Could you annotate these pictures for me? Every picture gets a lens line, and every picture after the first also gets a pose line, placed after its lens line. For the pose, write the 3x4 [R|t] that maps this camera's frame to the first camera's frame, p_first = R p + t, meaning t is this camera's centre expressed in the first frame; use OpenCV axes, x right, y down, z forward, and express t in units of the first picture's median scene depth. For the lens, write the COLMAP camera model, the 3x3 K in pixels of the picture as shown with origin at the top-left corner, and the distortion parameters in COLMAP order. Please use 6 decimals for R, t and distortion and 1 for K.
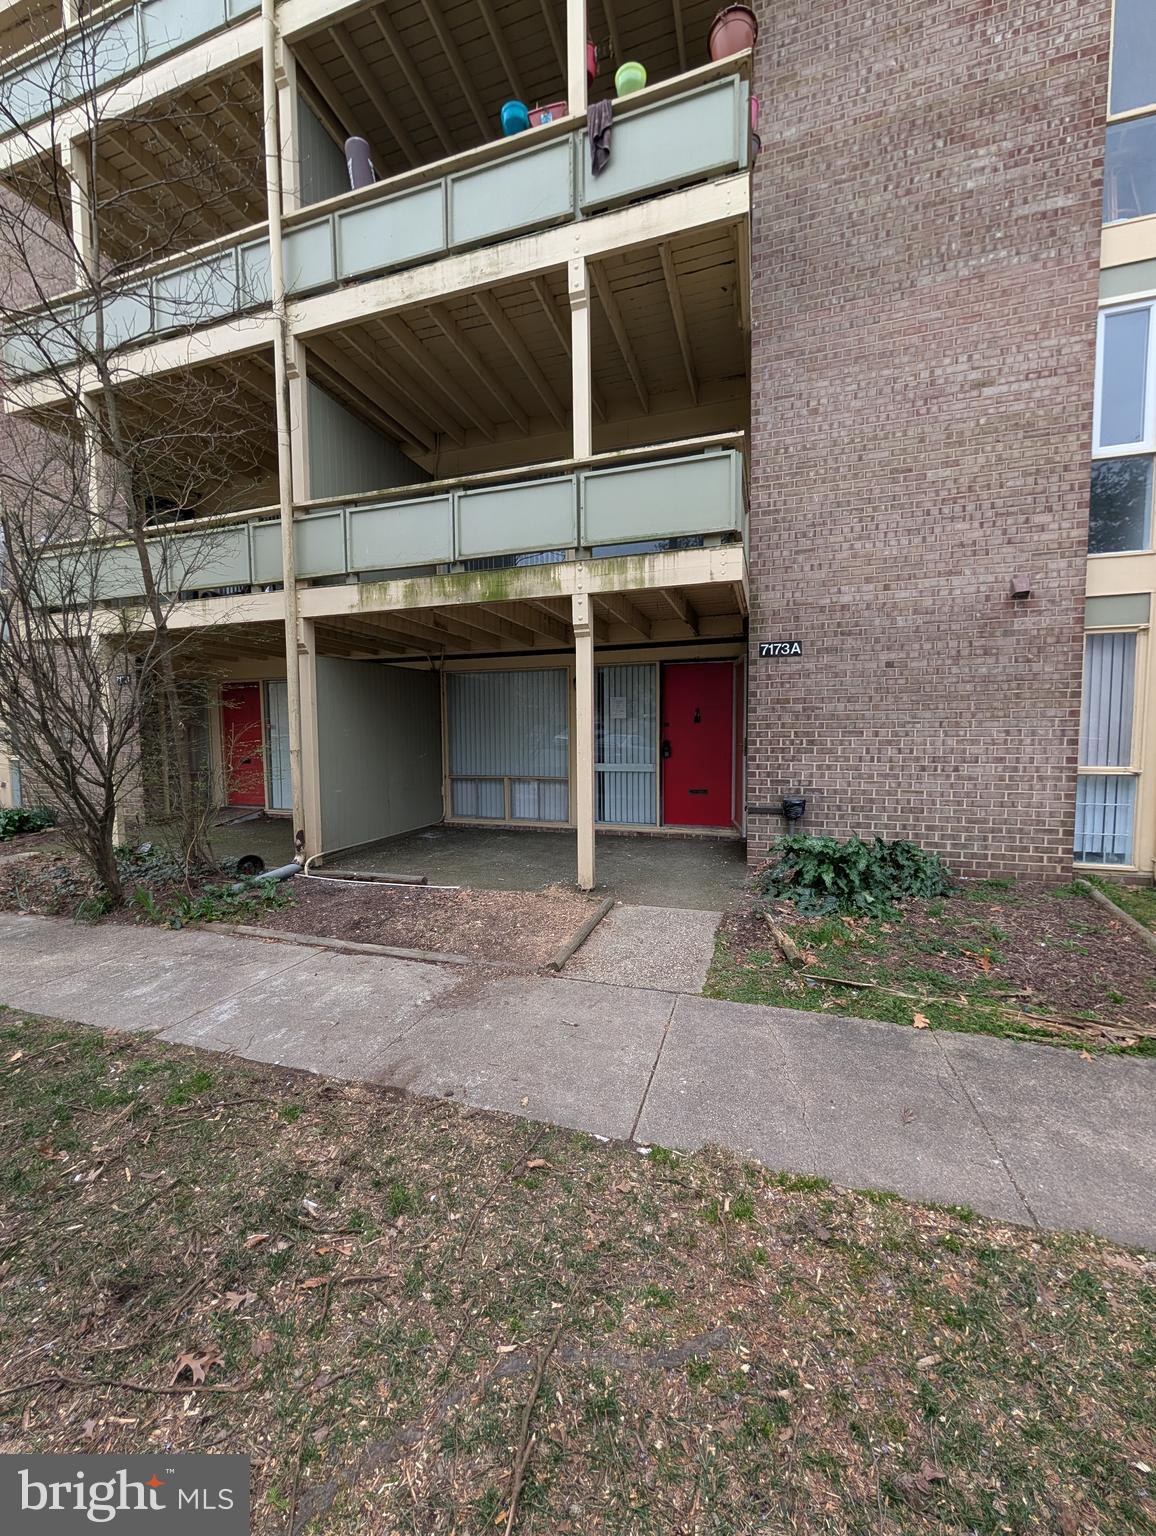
lens RADIAL K [[578.3, 0, 582.1], [0, 578.3, 766.8], [0, 0, 1]] dist [-0.002006, 0.000877]
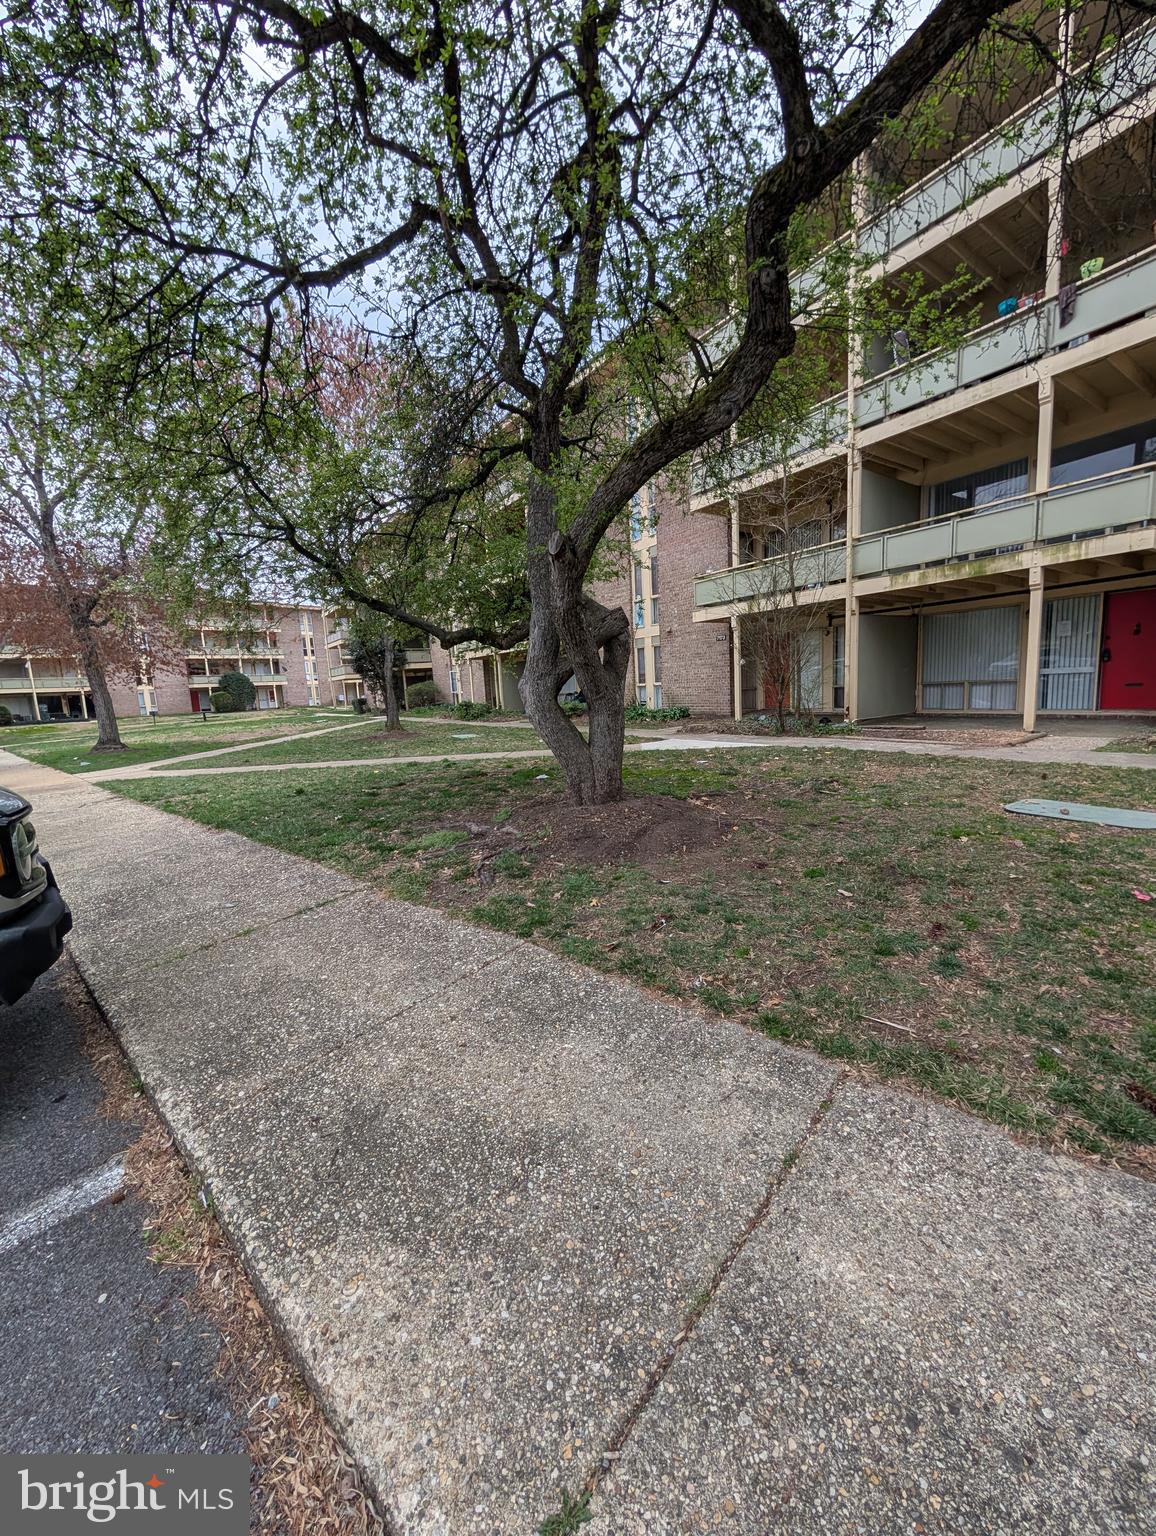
lens RADIAL K [[578.3, 0, 582.1], [0, 578.3, 766.8], [0, 0, 1]] dist [-0.002006, 0.000877]
pose [[0.795245, 0.051903, -0.604063, -0.006373], [0.004505, 0.995796, 0.091492, 0.136069], [0.606272, -0.075480, 0.791668, -1.173098]]
